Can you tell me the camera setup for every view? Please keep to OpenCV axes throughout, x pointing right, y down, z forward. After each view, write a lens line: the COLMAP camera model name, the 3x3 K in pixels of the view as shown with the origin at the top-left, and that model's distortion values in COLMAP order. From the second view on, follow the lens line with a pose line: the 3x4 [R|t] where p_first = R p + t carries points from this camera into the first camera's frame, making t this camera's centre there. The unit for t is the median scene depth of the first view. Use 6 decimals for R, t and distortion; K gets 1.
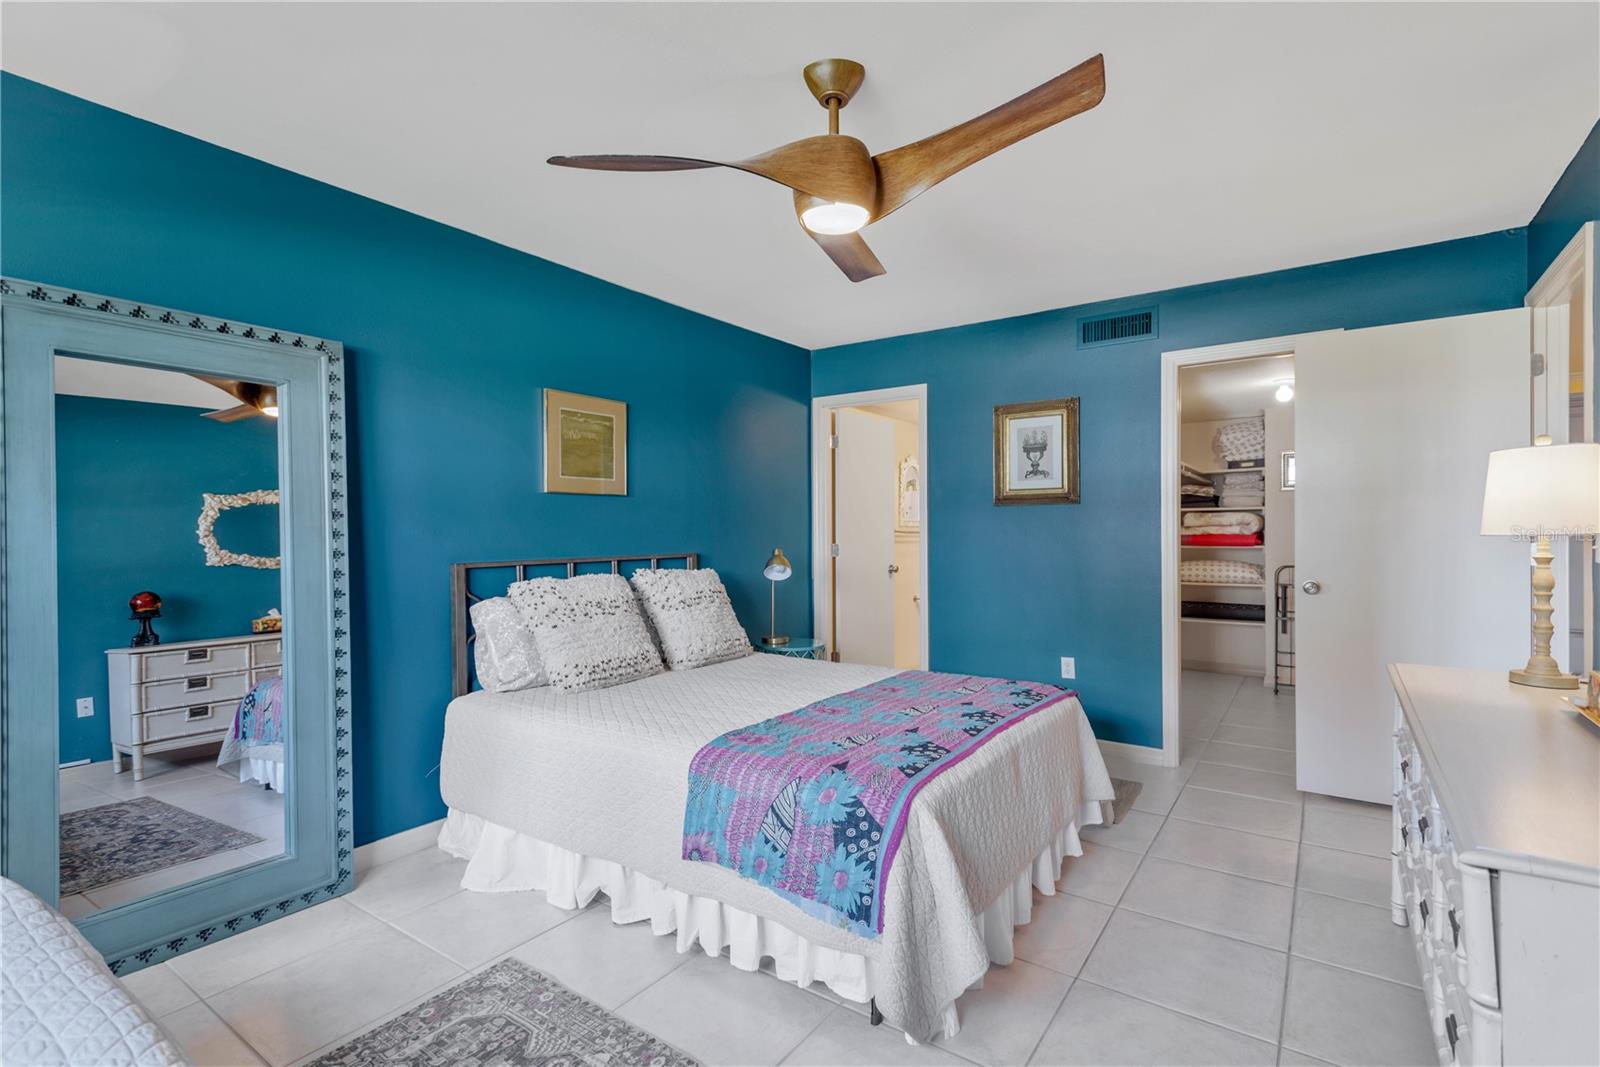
lens RADIAL K [[749.9, 0, 801.6], [0, 749.9, 532.8], [0, 0, 1]] dist [0.017859, -0.007049]
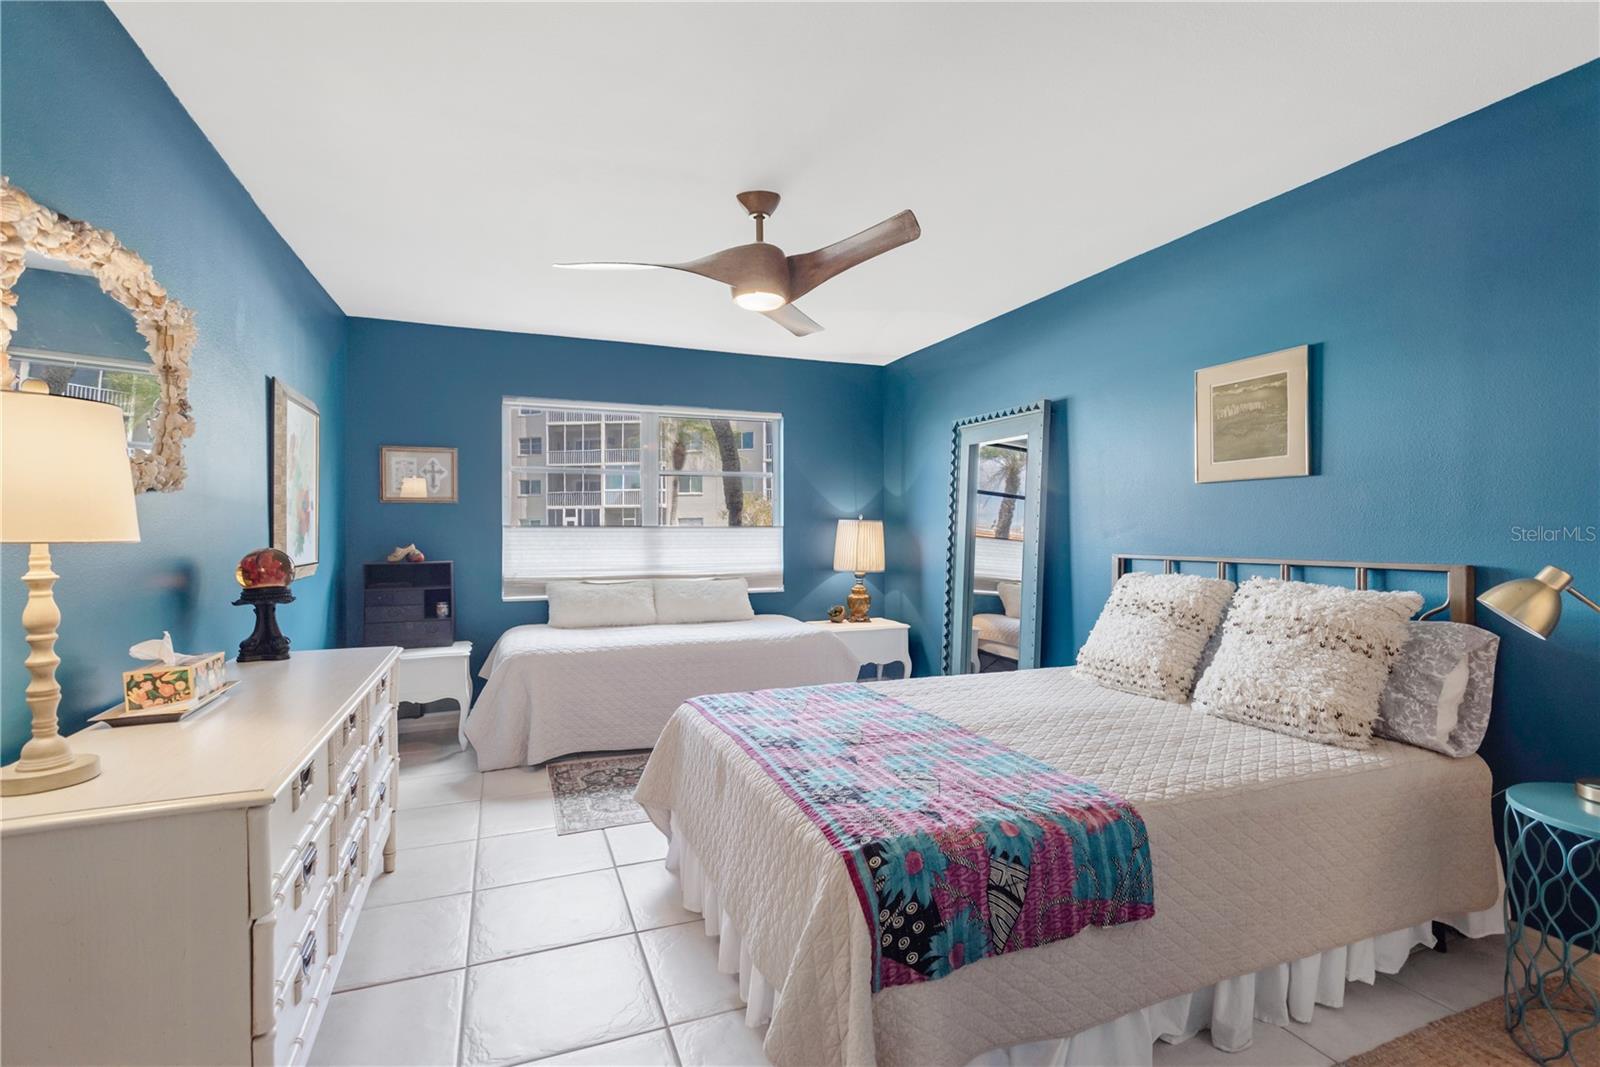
lens RADIAL K [[749.9, 0, 802.1], [0, 749.9, 531.5], [0, 0, 1]] dist [0.017859, -0.007049]
pose [[-0.540063, 0.008088, -0.841586, 0.671084], [-0.004556, 0.999911, 0.012533, -0.003969], [0.841612, 0.010603, -0.539978, 1.055570]]
